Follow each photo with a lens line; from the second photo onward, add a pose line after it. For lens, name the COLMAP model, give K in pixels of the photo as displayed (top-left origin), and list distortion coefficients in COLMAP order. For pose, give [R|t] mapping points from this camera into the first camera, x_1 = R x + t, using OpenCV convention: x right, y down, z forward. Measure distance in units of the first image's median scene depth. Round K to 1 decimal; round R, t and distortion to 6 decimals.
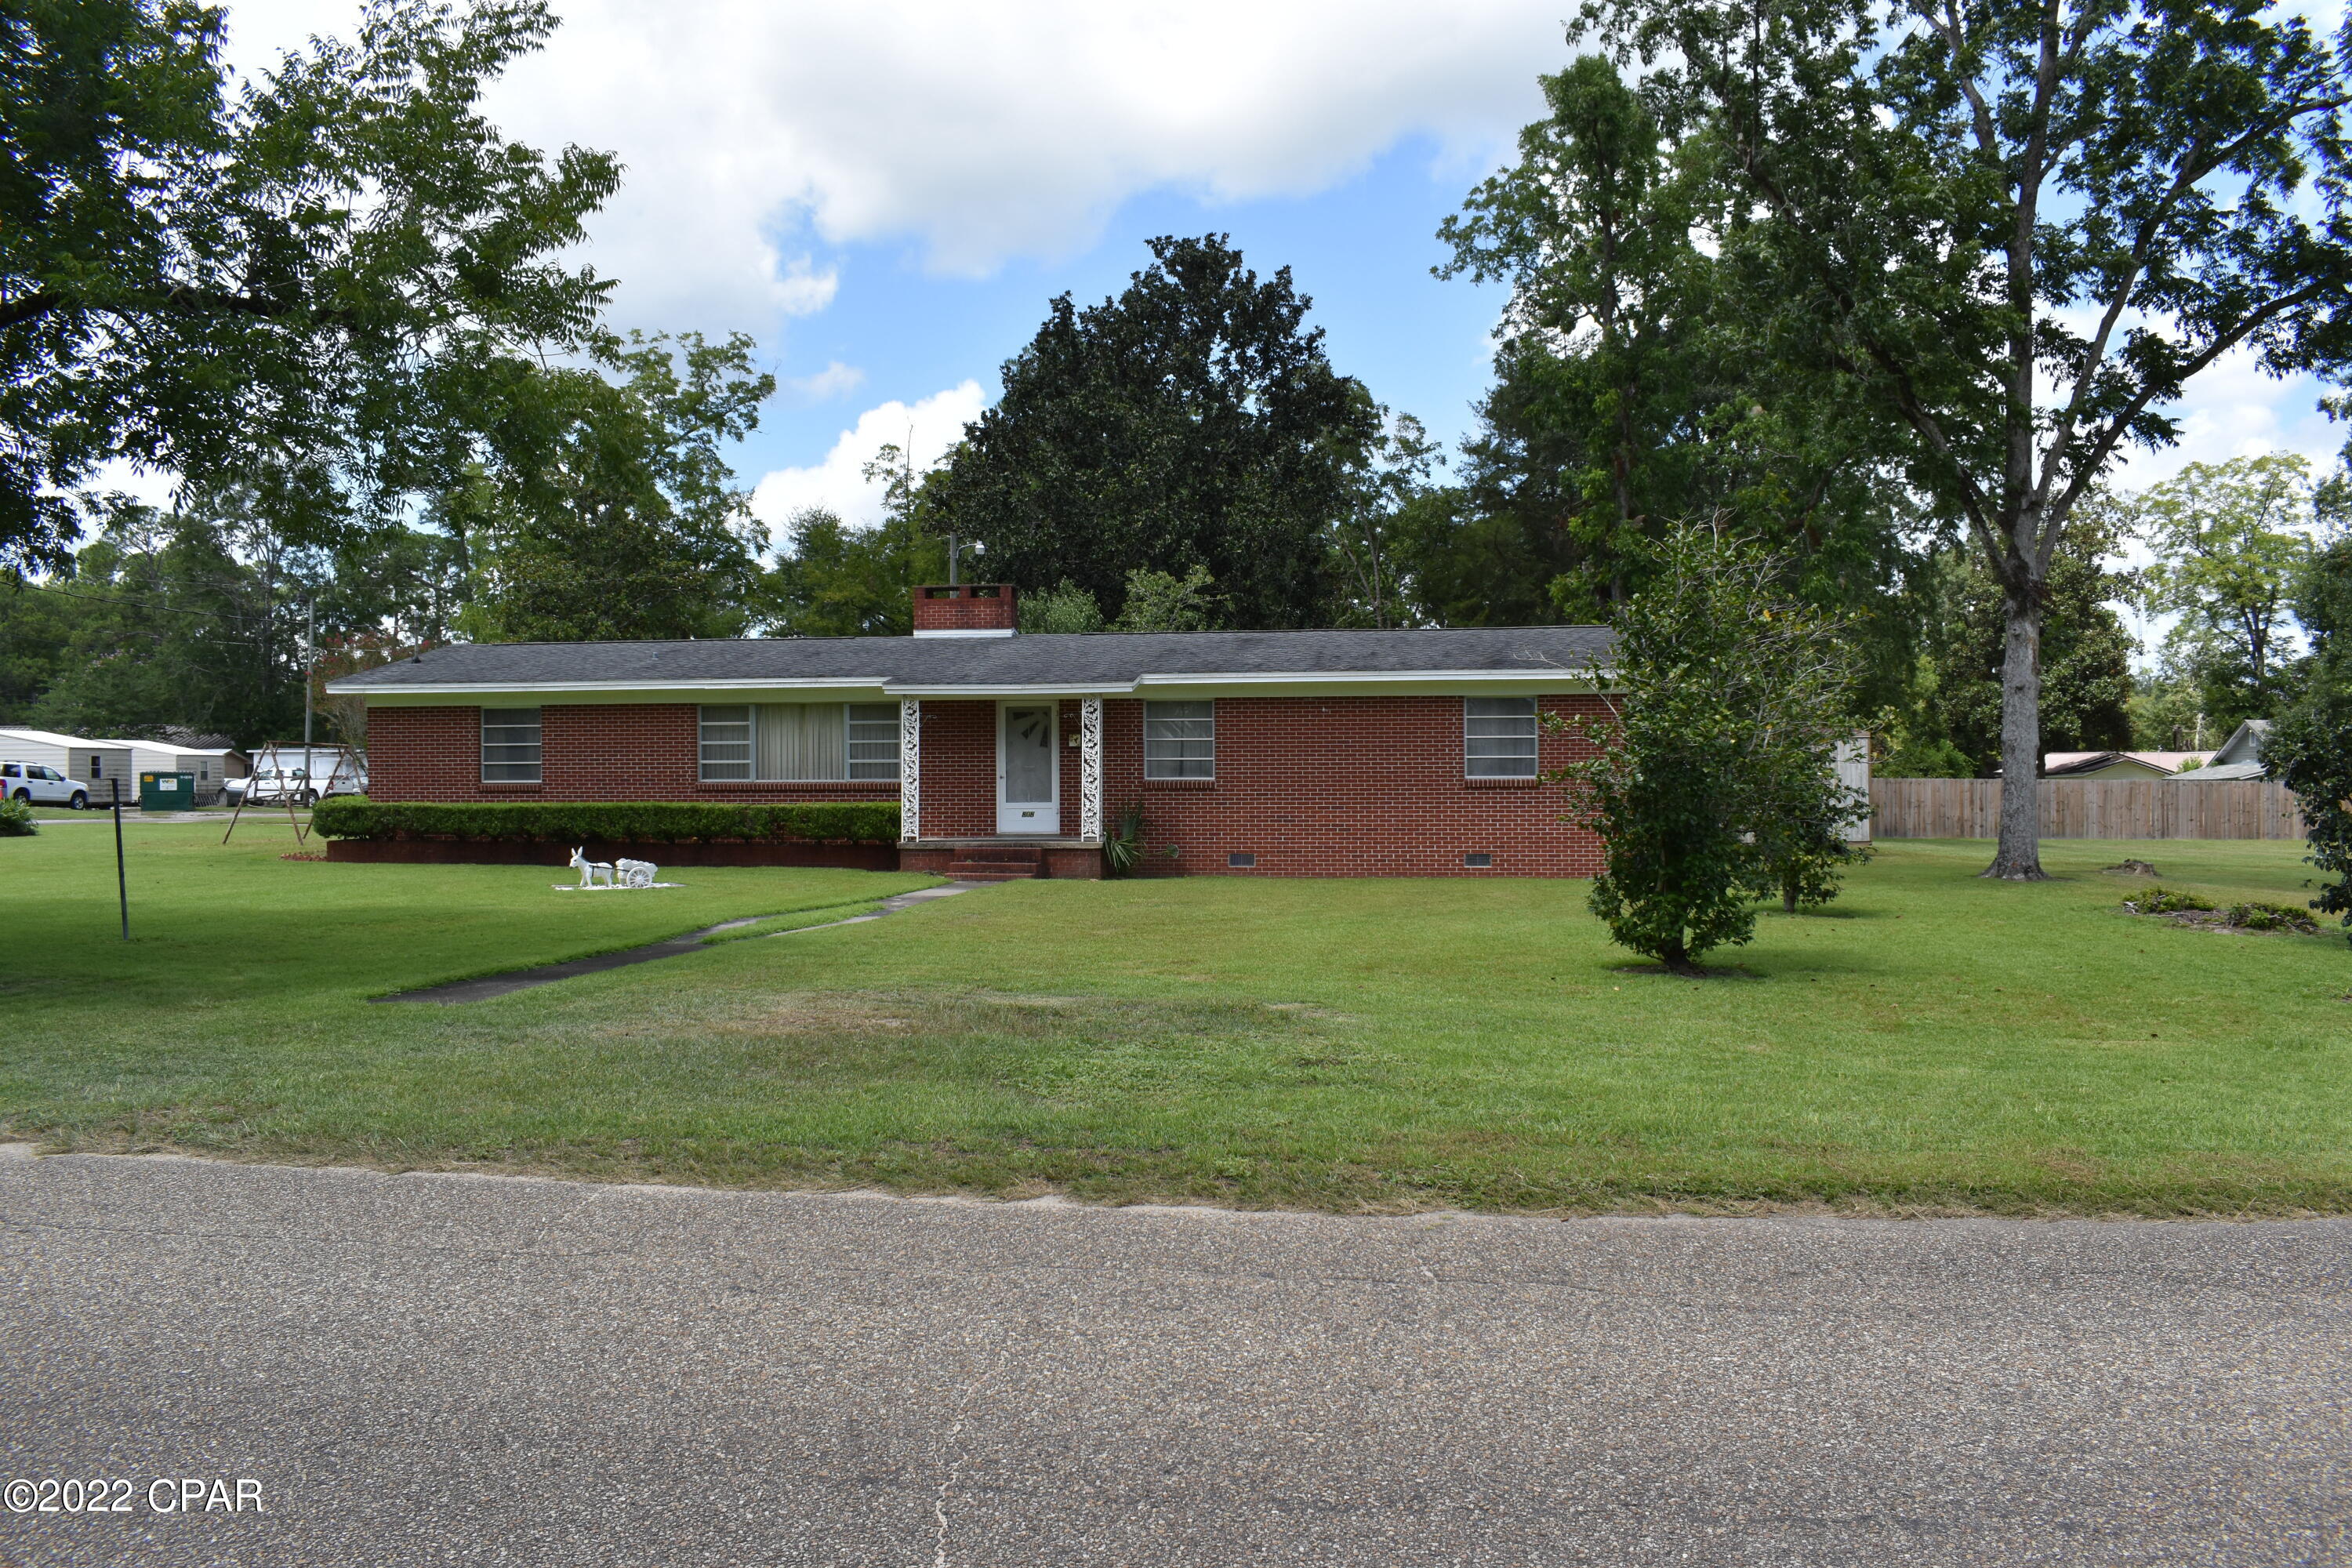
lens RADIAL K [[1895.8, 0, 1183.2], [0, 1895.8, 780.3], [0, 0, 1]] dist [-0.008997, -0.062495]
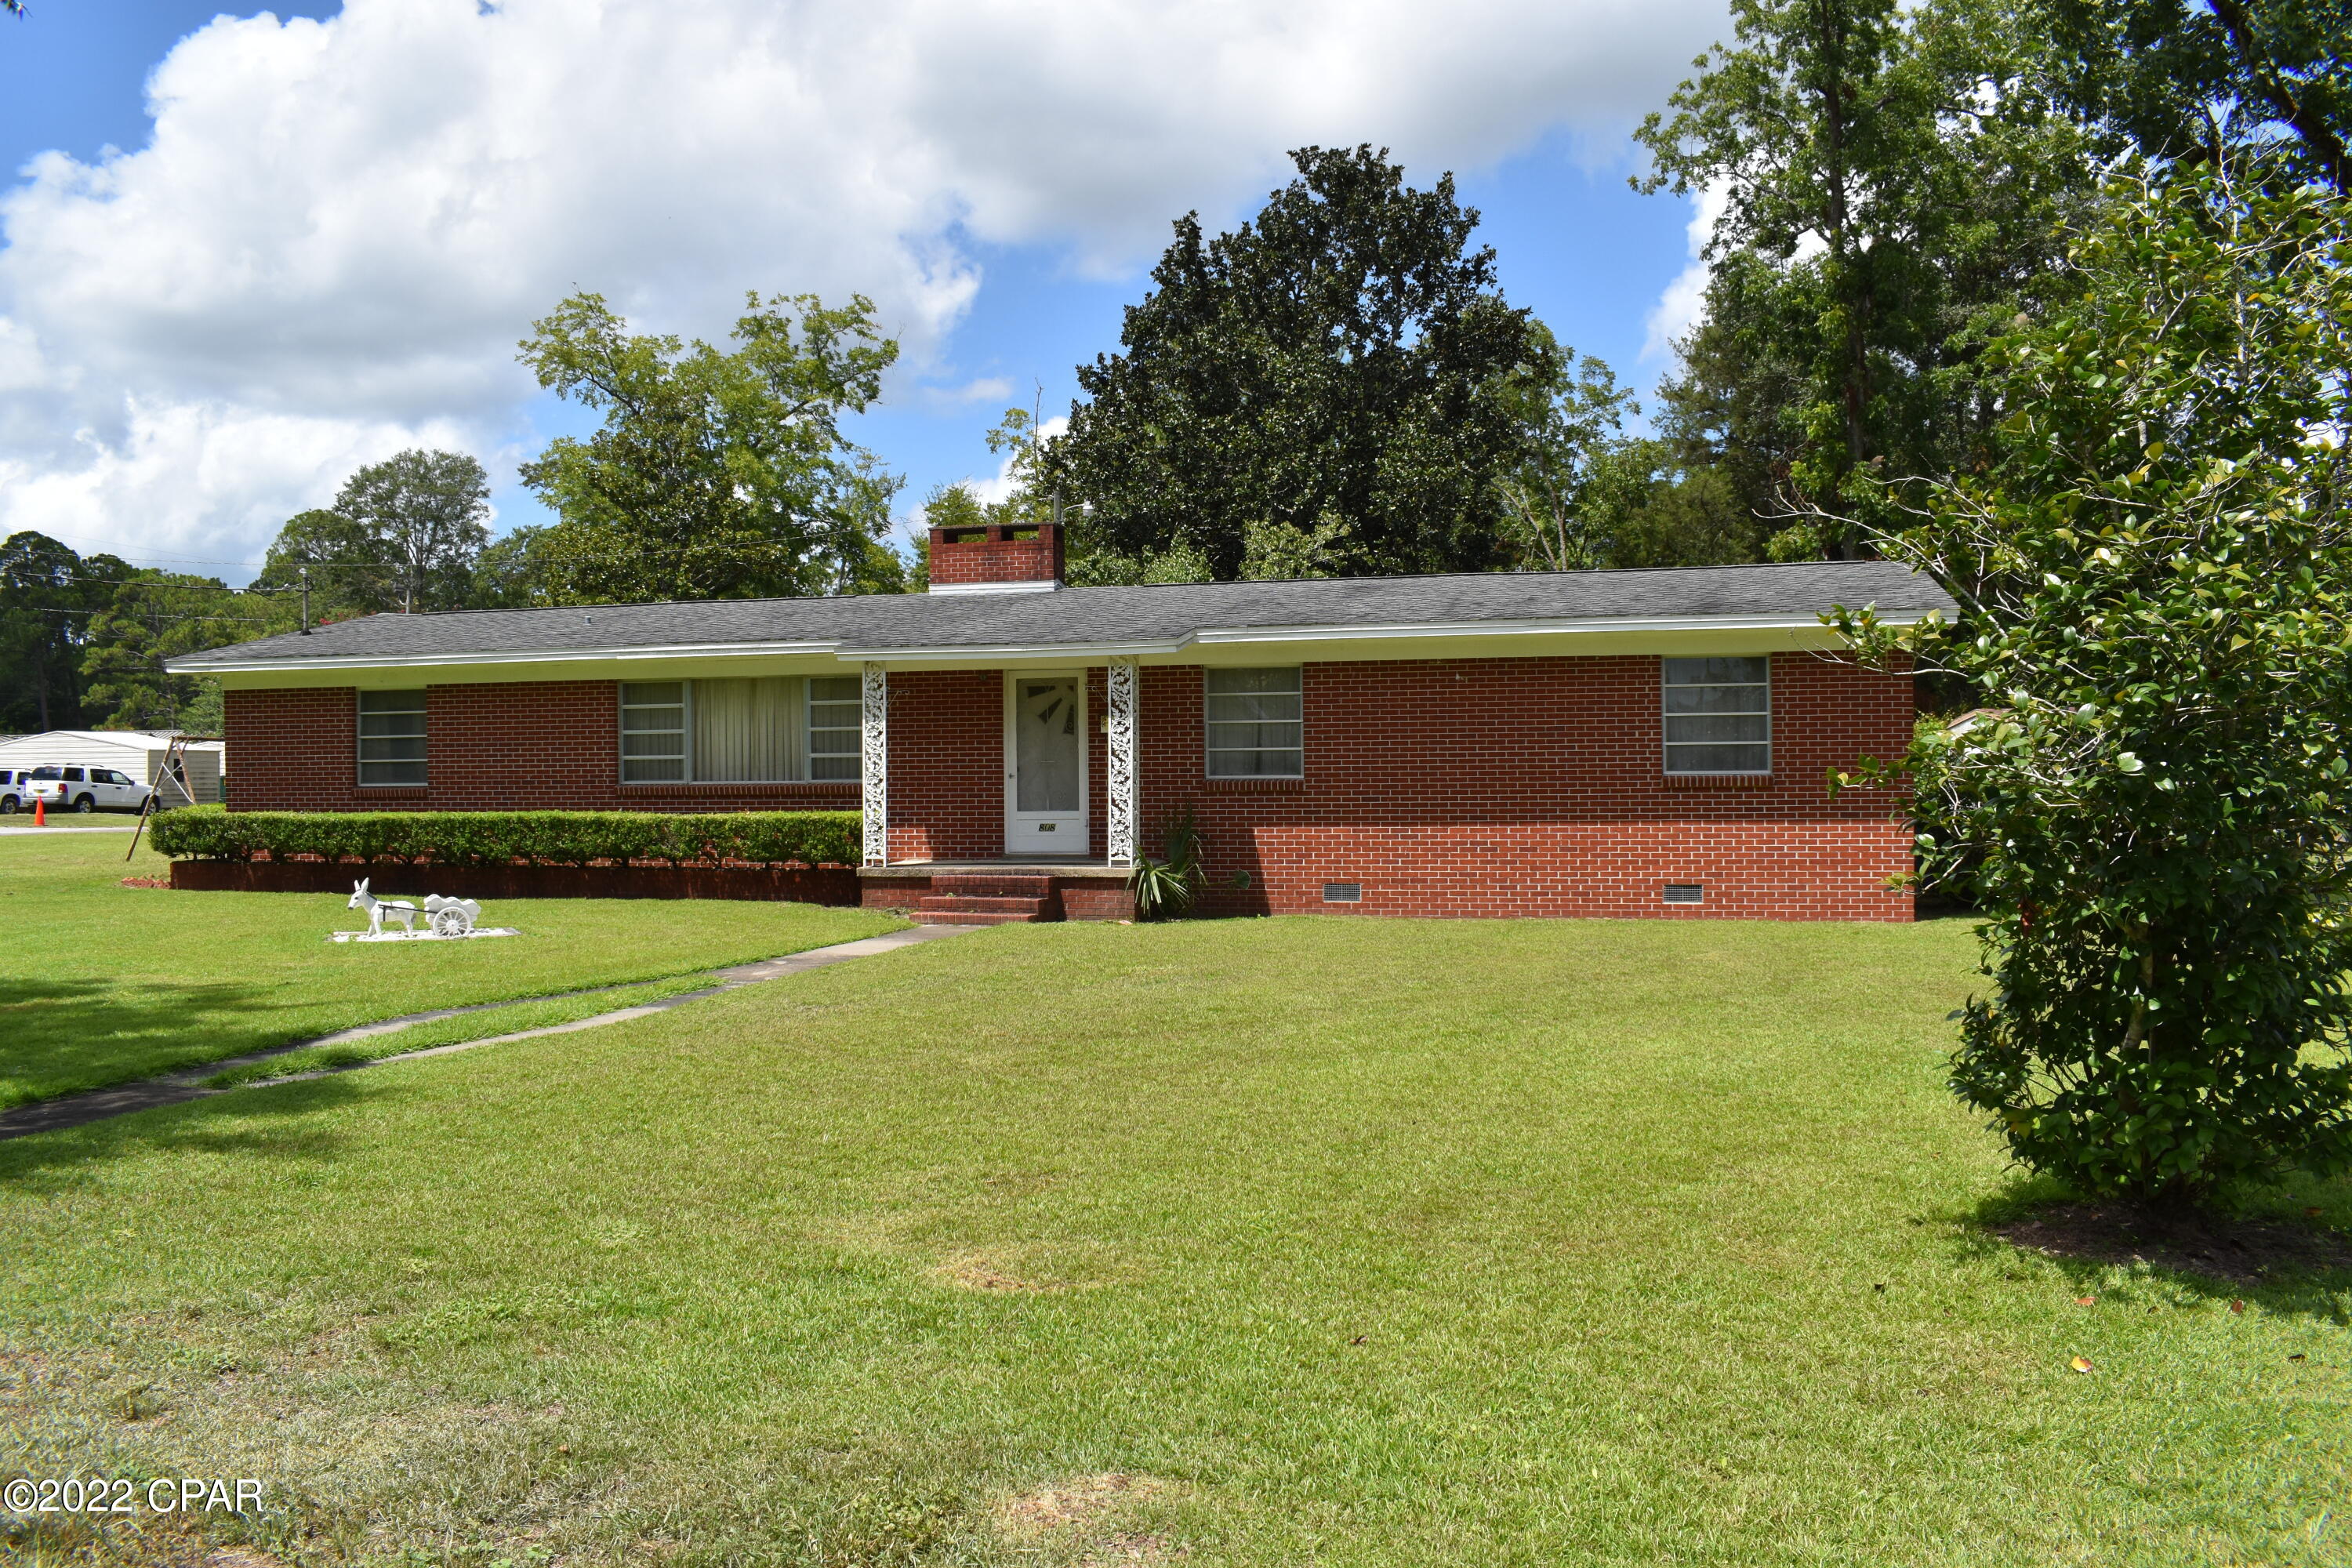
lens RADIAL K [[1932.1, 0, 1164.7], [0, 1932.1, 832.1], [0, 0, 1]] dist [-0.012600, -0.013444]
pose [[0.994507, -0.001298, -0.104657, 0.017429], [0.004180, 0.999618, 0.027330, -0.000112], [0.104582, -0.027617, 0.994133, 0.118601]]
